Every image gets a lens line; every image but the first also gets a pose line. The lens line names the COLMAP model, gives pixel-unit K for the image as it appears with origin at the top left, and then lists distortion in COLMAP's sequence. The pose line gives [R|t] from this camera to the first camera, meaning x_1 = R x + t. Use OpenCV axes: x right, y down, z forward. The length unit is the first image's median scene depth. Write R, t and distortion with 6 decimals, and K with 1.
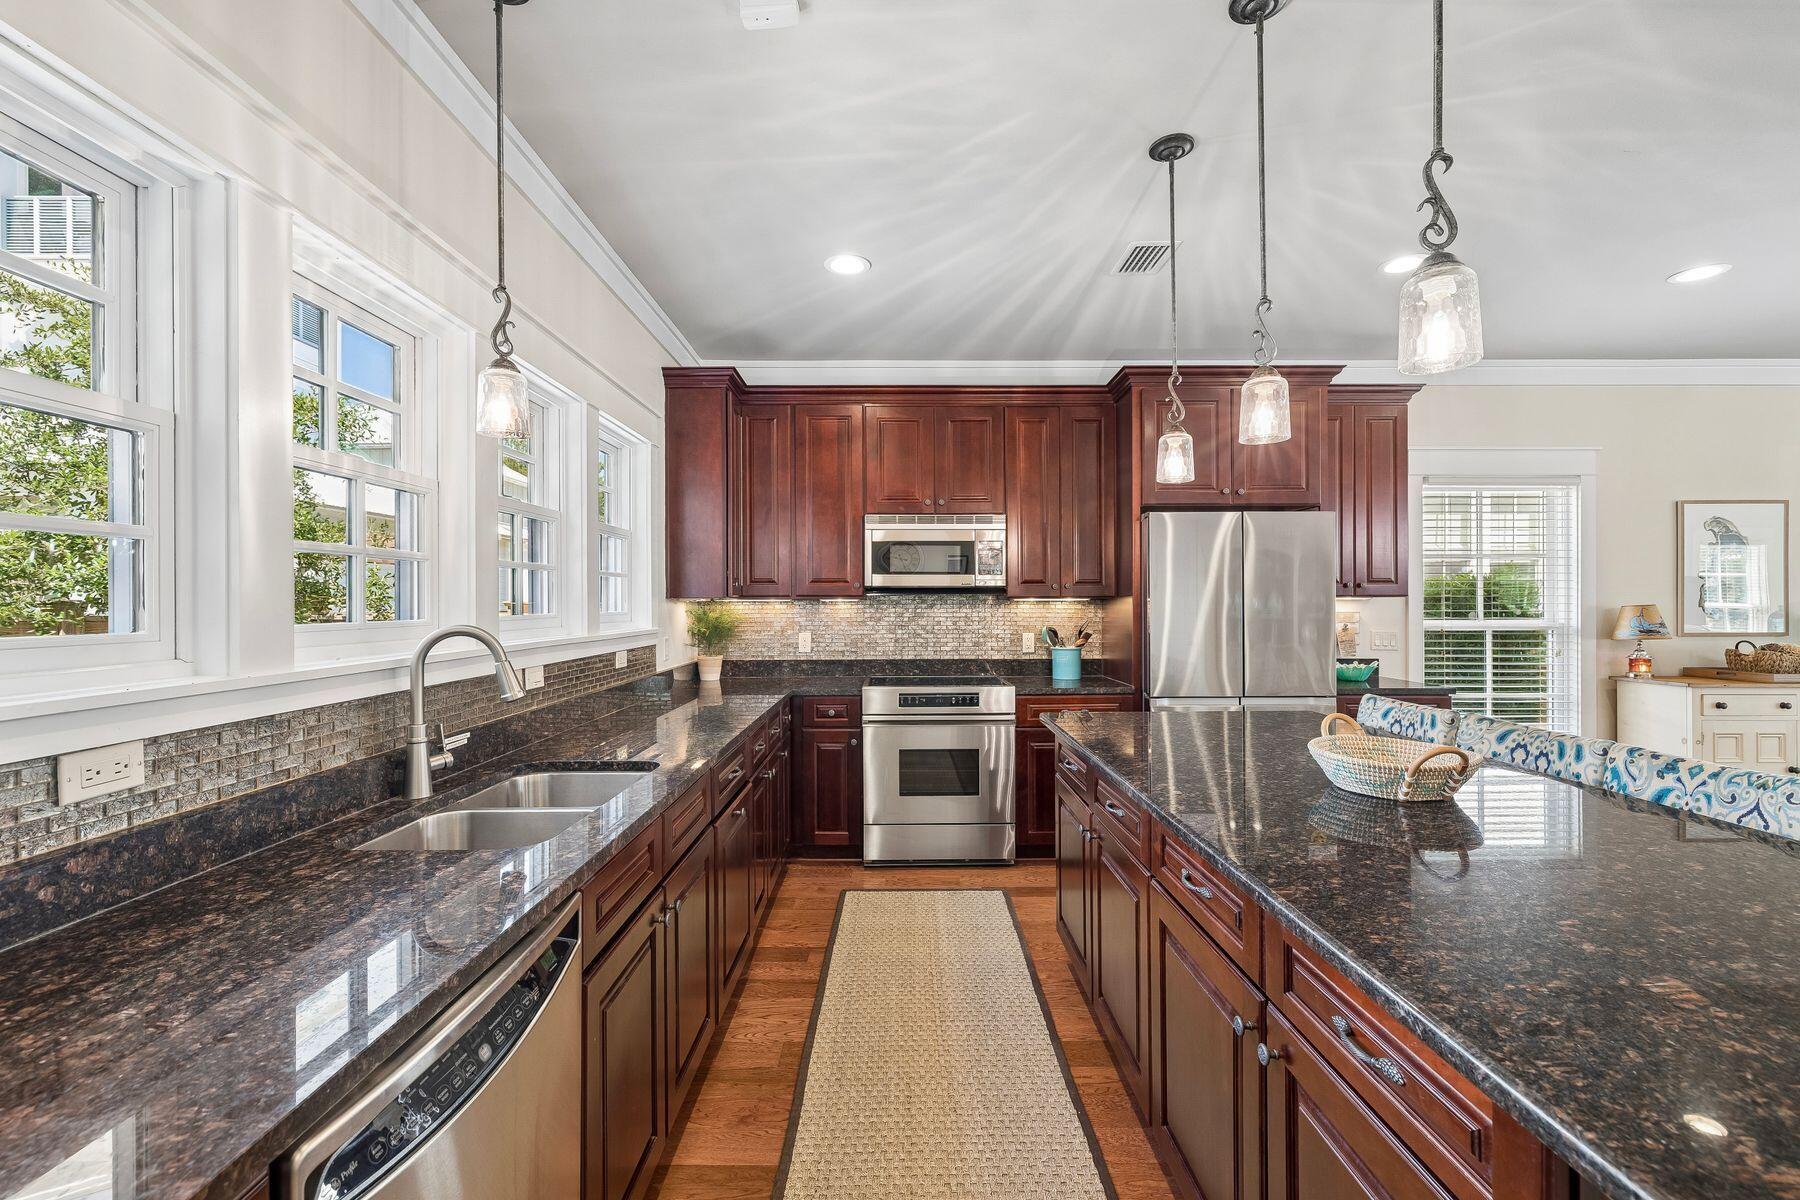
lens RADIAL K [[761.0, 0, 893.7], [0, 761.0, 601.3], [0, 0, 1]] dist [0.001000, -0.000883]
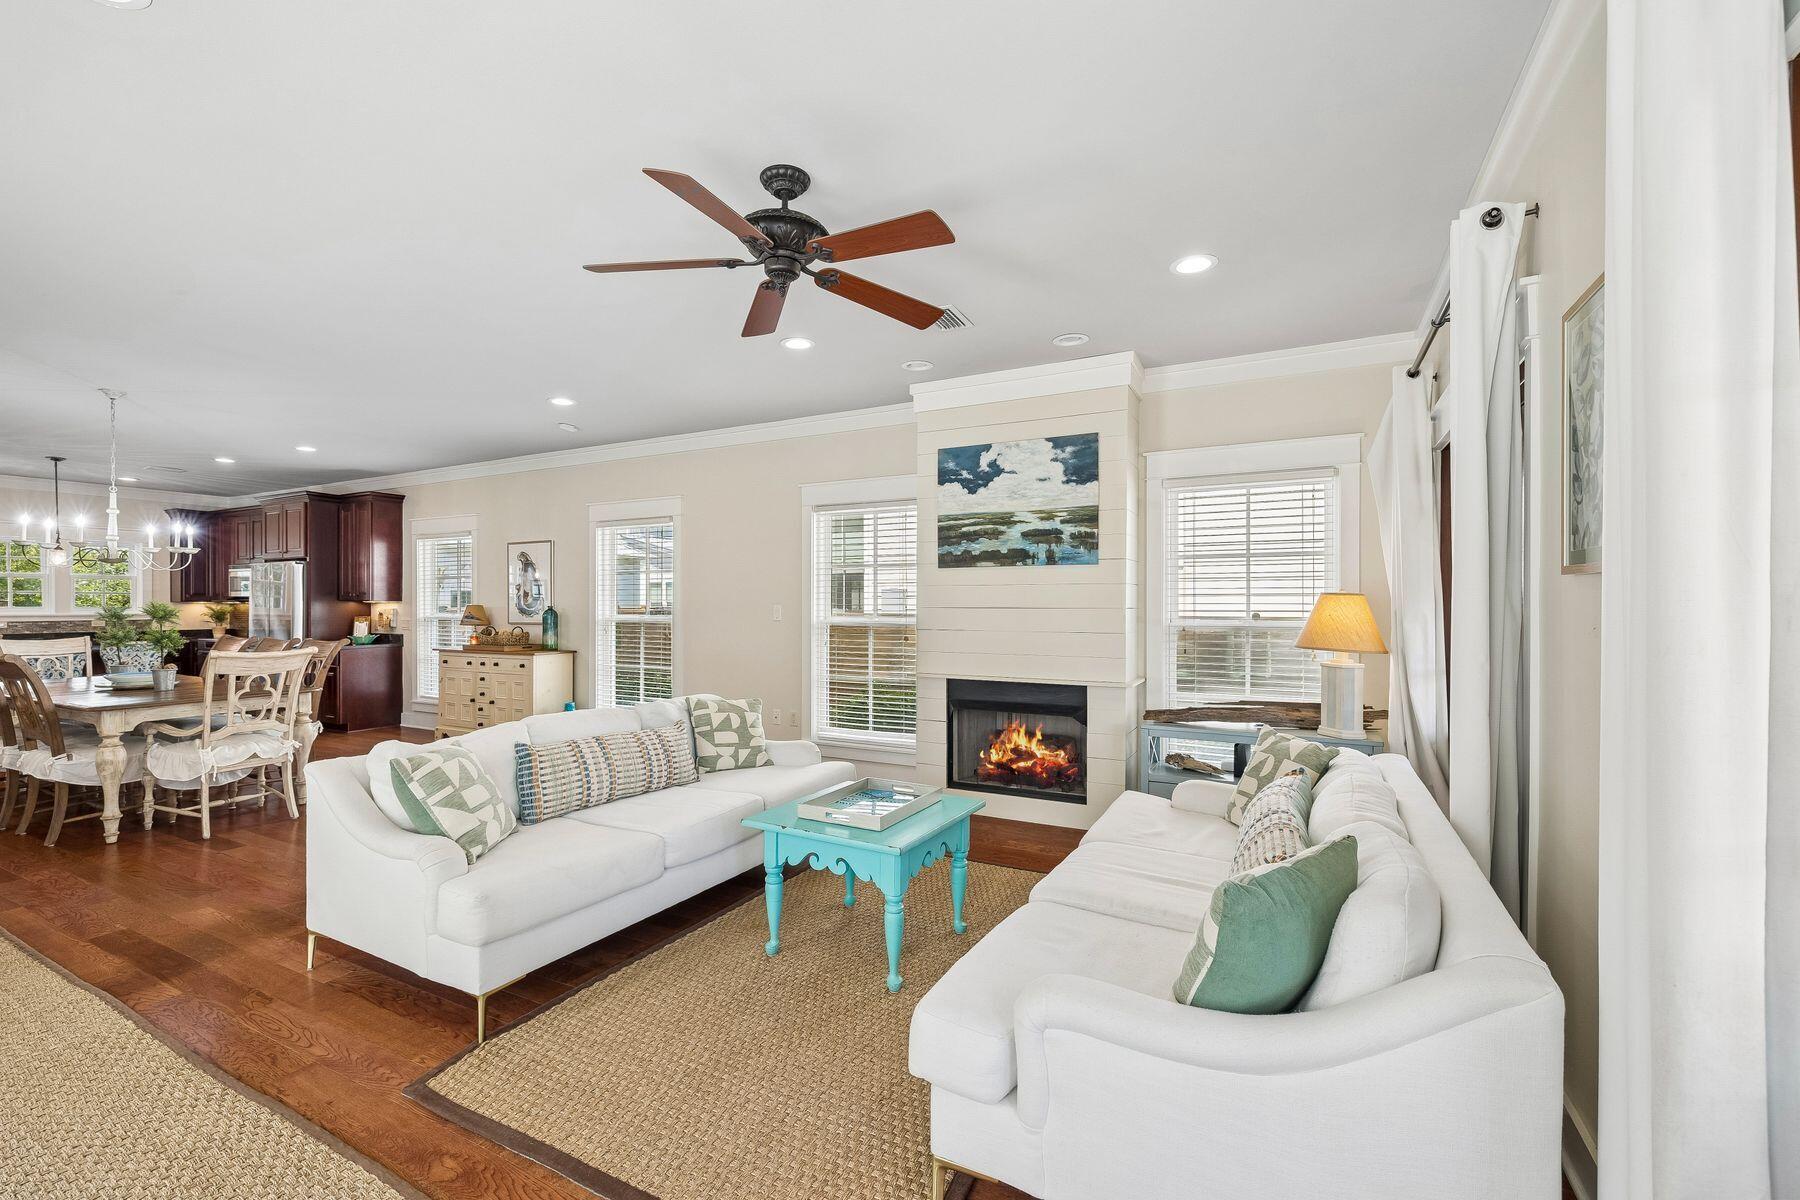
lens RADIAL K [[729.9, 0, 898.7], [0, 729.9, 597.2], [0, 0, 1]] dist [-0.022628, -0.000155]
pose [[0.896500, -0.003544, -0.443030, 2.880311], [-0.001123, 0.999947, -0.010273, 0.002218], [0.443042, 0.009707, 0.896448, -0.055176]]
